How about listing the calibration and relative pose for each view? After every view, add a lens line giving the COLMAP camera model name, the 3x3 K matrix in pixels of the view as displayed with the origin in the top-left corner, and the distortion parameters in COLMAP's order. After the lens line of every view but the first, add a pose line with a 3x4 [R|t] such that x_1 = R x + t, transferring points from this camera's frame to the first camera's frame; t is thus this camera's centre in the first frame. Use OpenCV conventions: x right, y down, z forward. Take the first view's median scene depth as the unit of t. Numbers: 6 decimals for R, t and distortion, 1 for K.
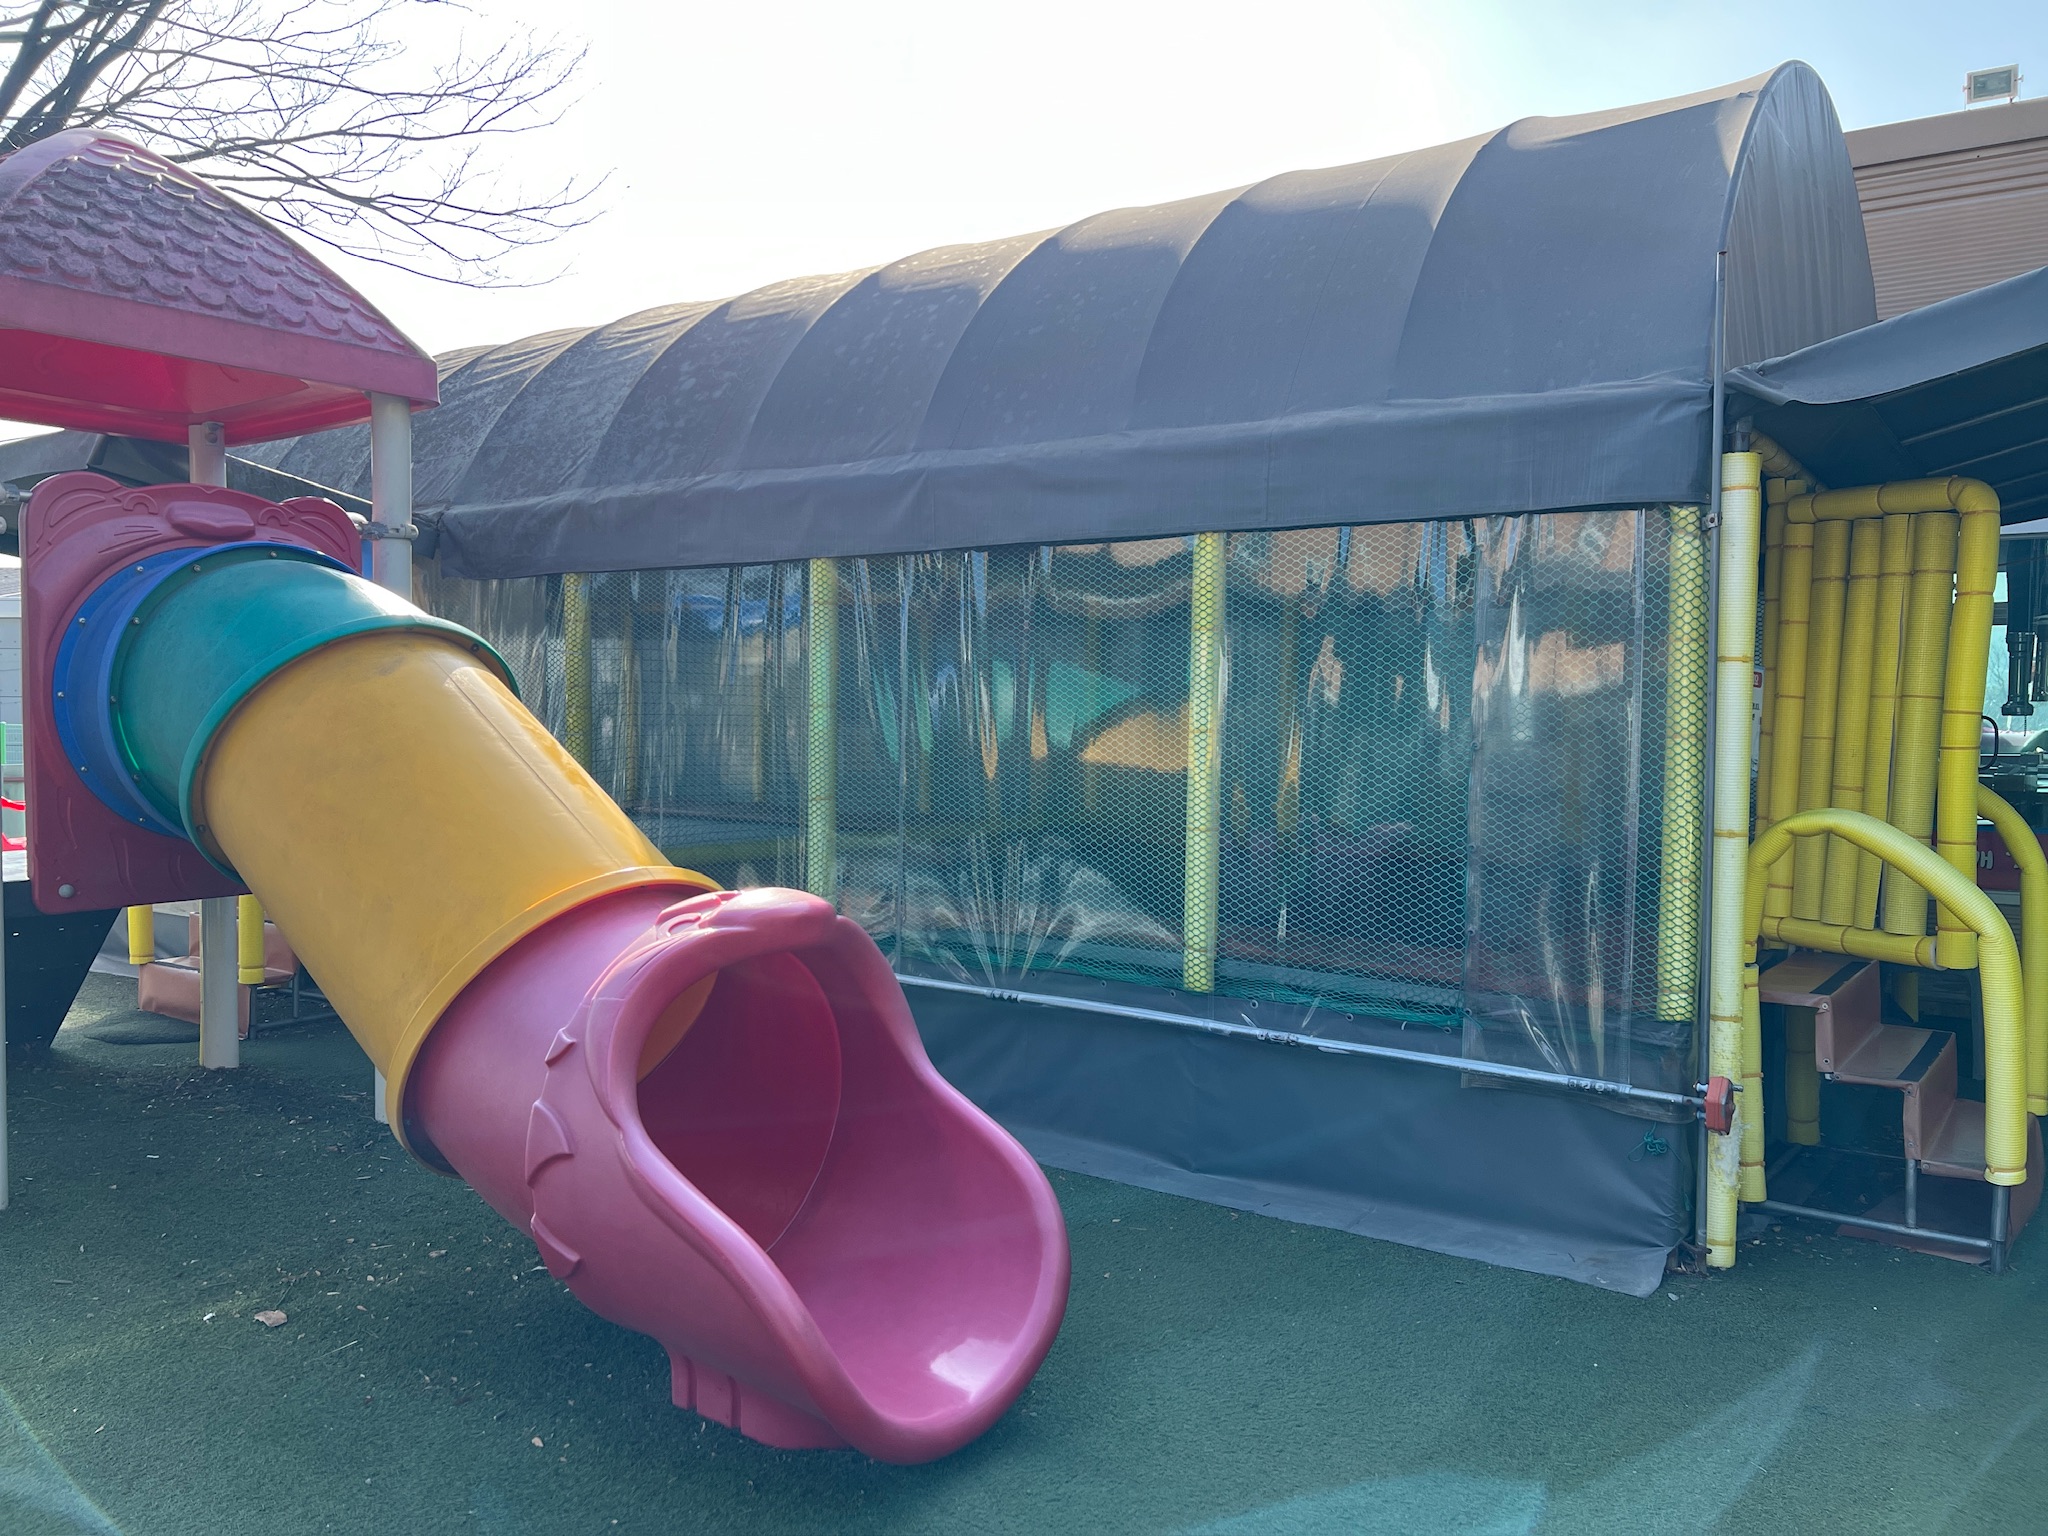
lens RADIAL K [[1551.8, 0, 1019.0], [0, 1551.8, 765.3], [0, 0, 1]] dist [0.035939, -0.047534]
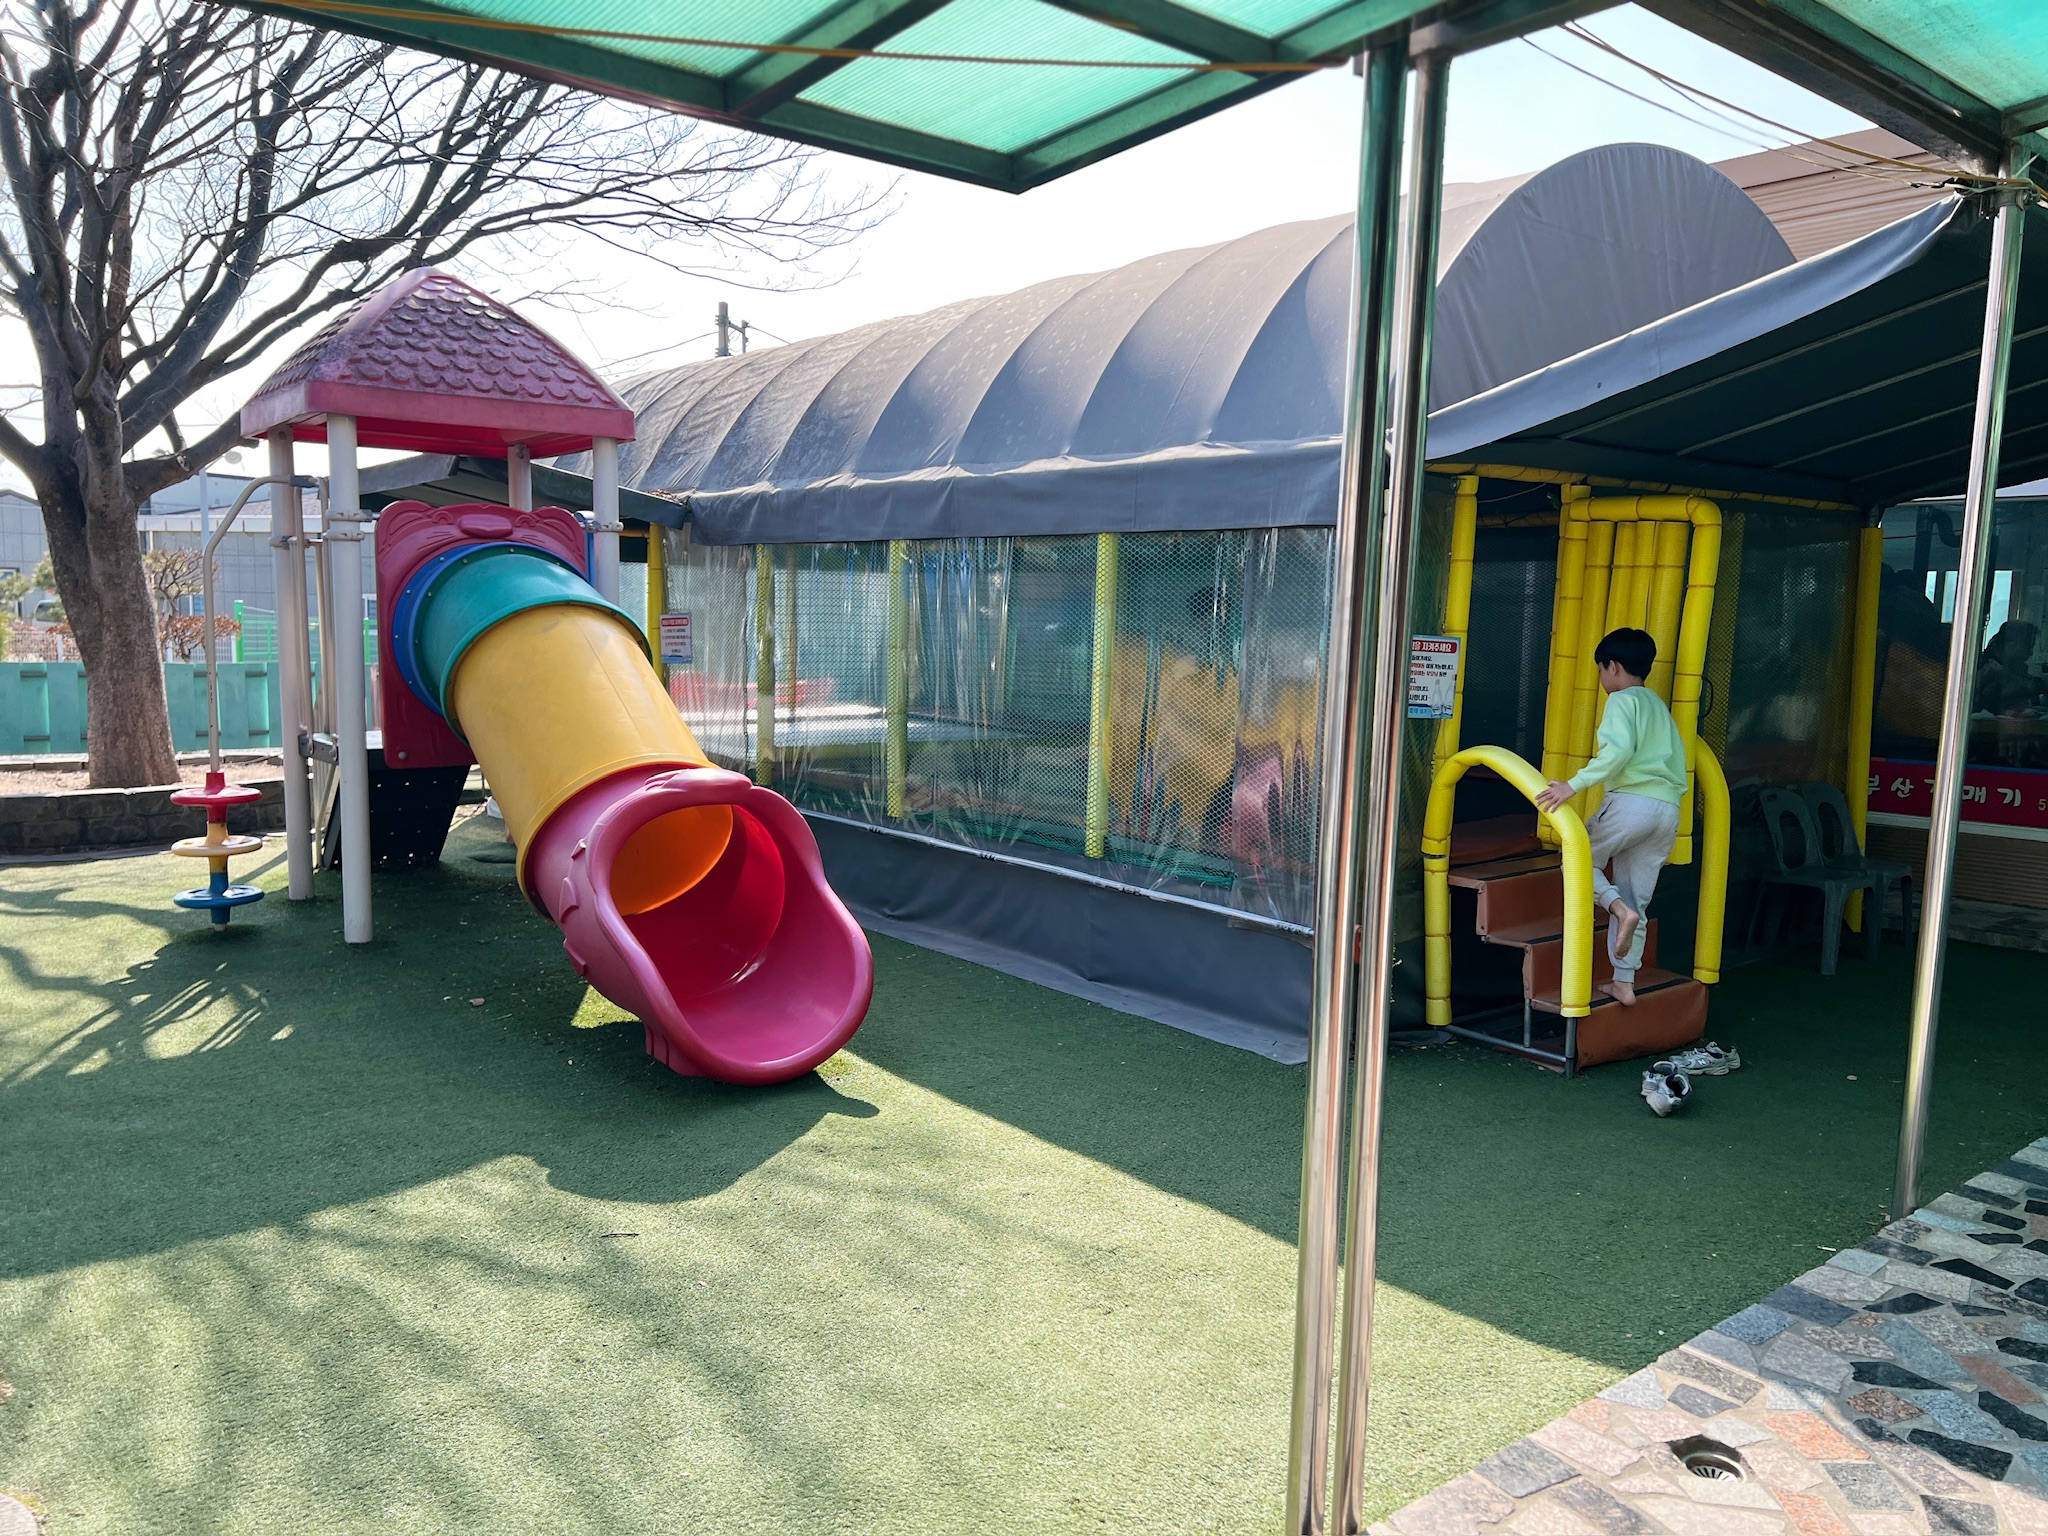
lens RADIAL K [[1551.8, 0, 1031.8], [0, 1551.8, 782.7], [0, 0, 1]] dist [0.035939, -0.047534]
pose [[0.961694, 0.042015, -0.270887, 0.478982], [-0.022054, 0.996840, 0.076315, -0.031830], [0.273237, -0.067418, 0.959581, -0.404963]]
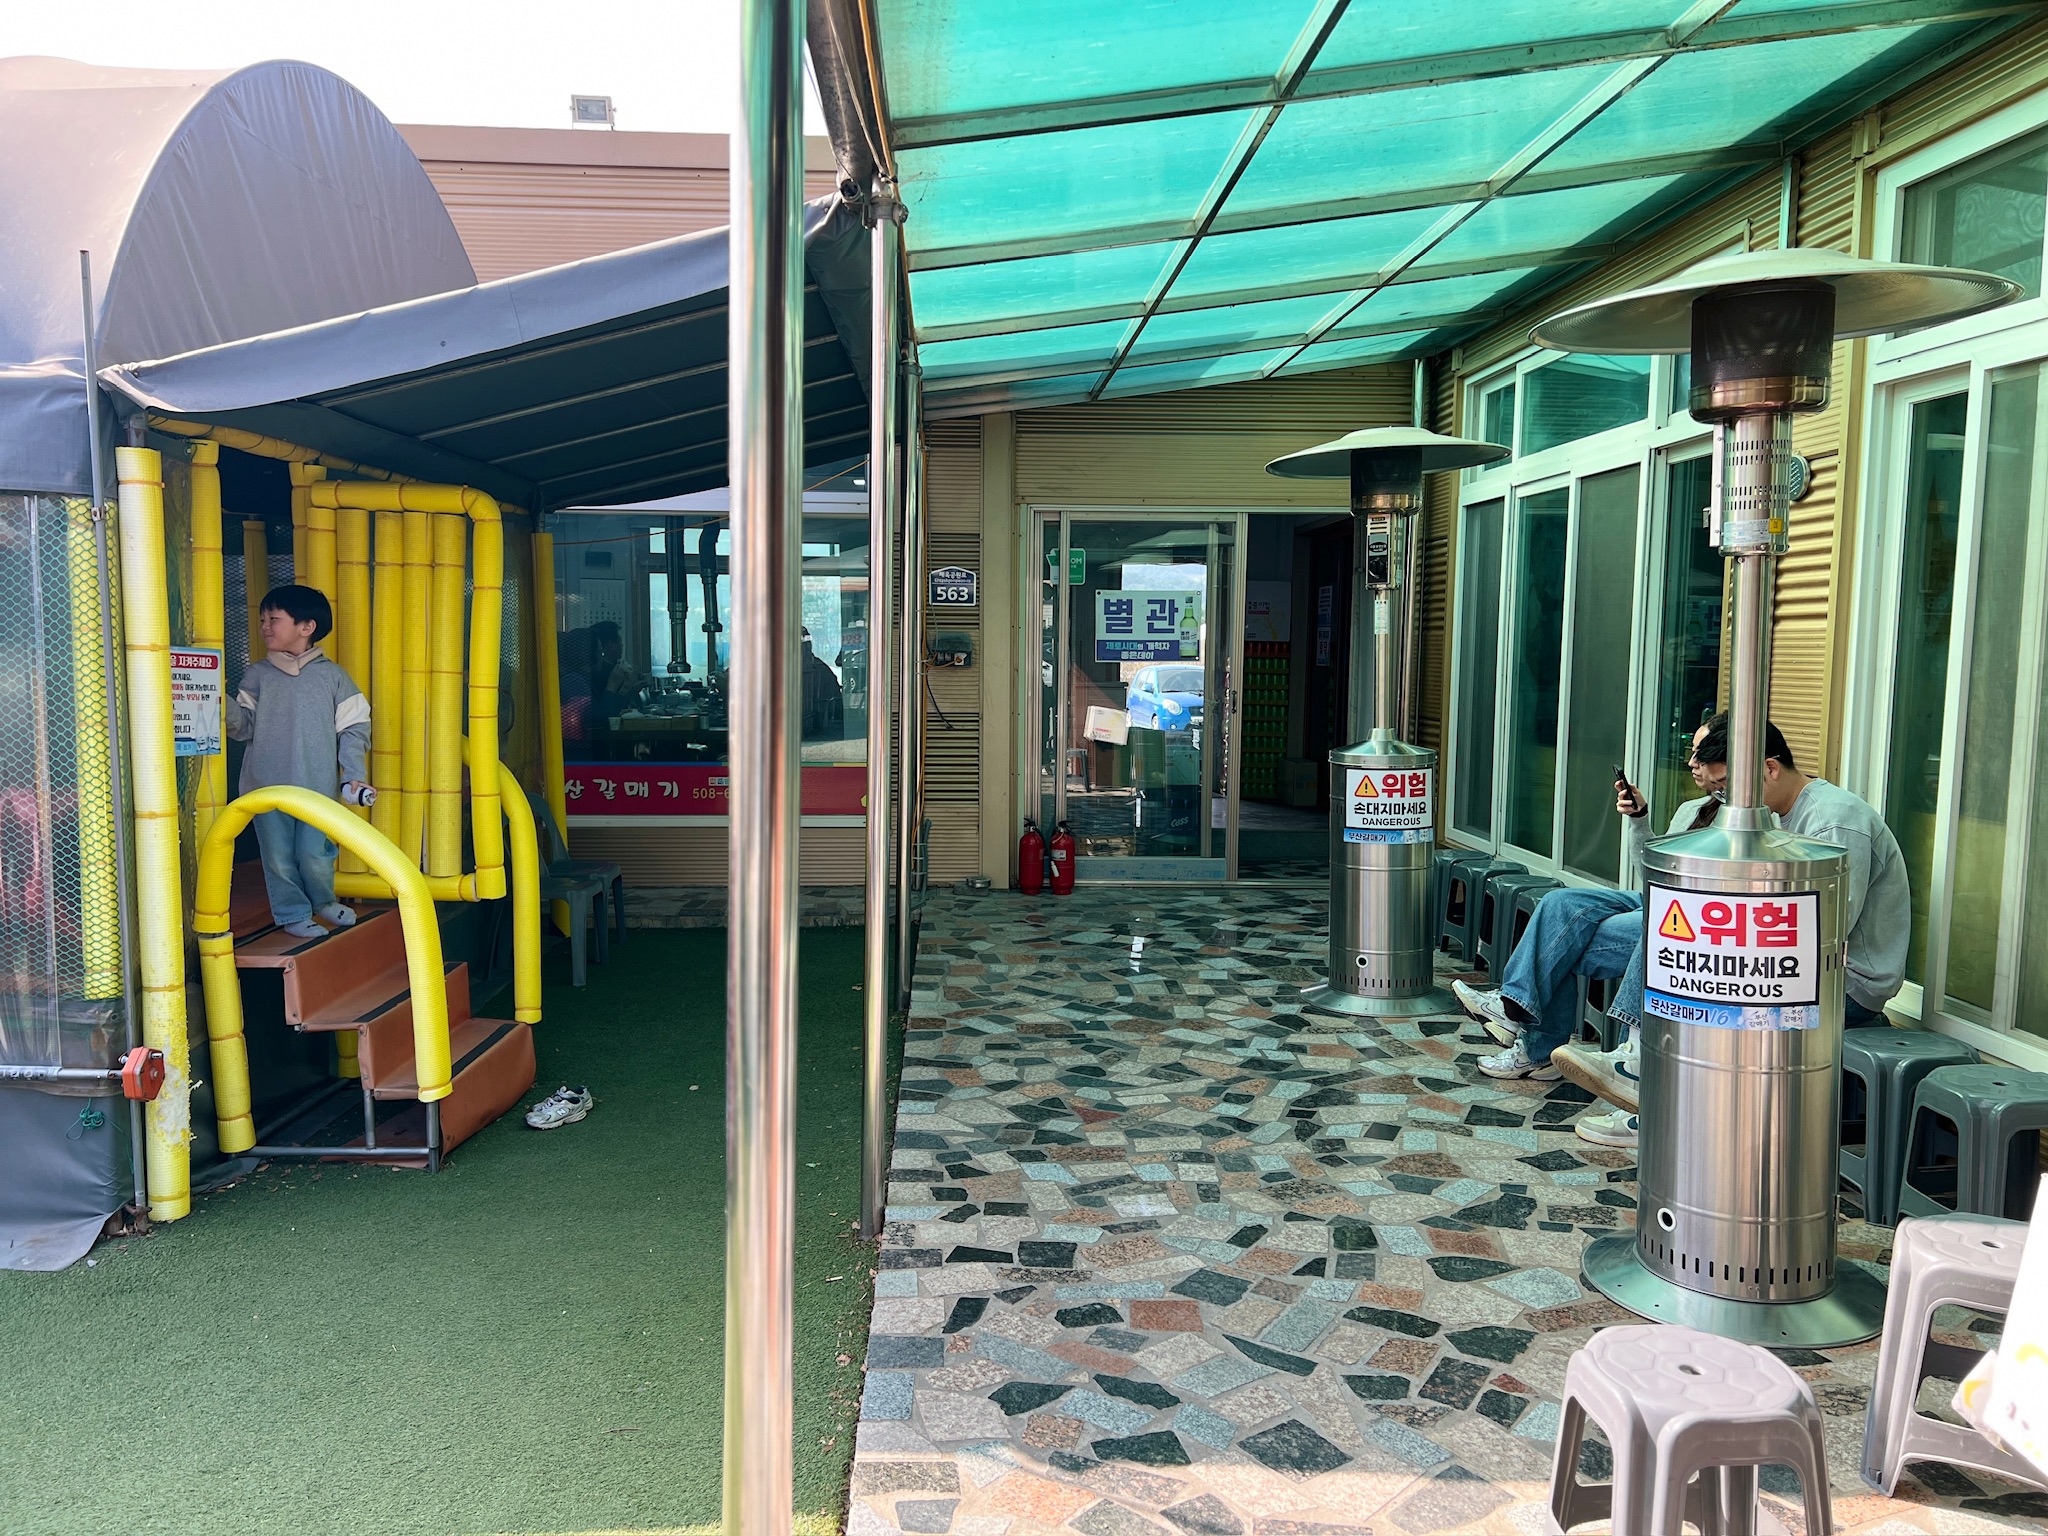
lens RADIAL K [[1551.8, 0, 1077.0], [0, 1551.8, 783.3], [0, 0, 1]] dist [0.035939, -0.047534]
pose [[0.795320, -0.053599, 0.603815, 0.287408], [0.014772, 0.997501, 0.069090, -0.036701], [-0.606010, -0.046029, 0.794124, -0.187258]]
